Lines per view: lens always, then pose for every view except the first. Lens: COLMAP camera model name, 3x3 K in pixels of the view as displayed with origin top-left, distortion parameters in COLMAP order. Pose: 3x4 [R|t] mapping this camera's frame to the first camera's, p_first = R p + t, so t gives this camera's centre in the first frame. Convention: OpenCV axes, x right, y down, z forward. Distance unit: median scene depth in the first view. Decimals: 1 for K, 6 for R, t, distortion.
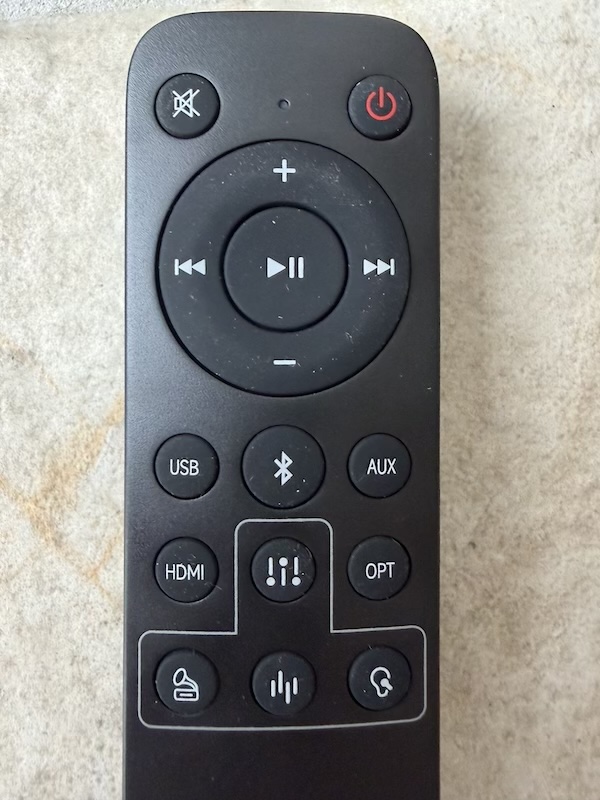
lens RADIAL K [[660.0, 0, 292.4], [0, 660.0, 399.0], [0, 0, 1]] dist [0.008978, -0.008896]
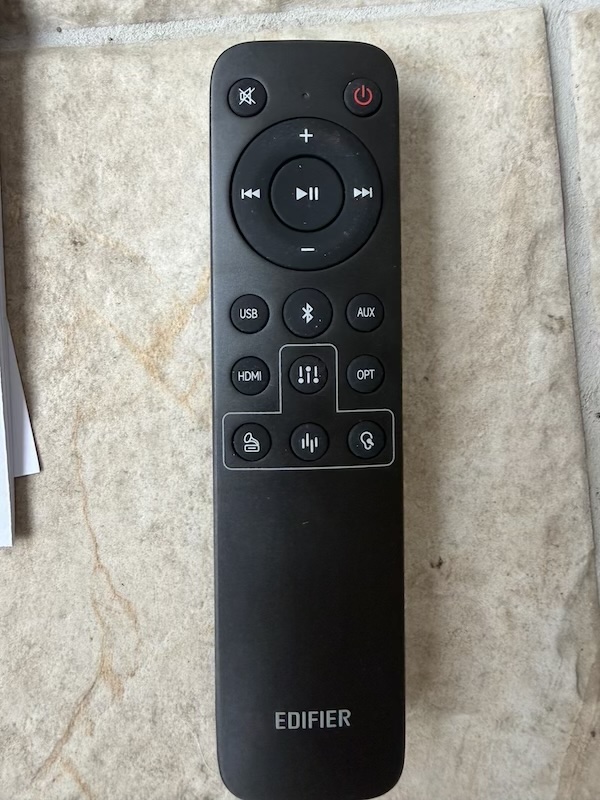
lens RADIAL K [[644.7, 0, 300.0], [0, 644.7, 400.0], [0, 0, 1]] dist [-0.001267, -0.001948]
pose [[0.999867, -0.012722, 0.010172, -0.043467], [0.012549, 0.999778, 0.016933, 0.246560], [-0.010385, -0.016803, 0.999805, -0.537058]]
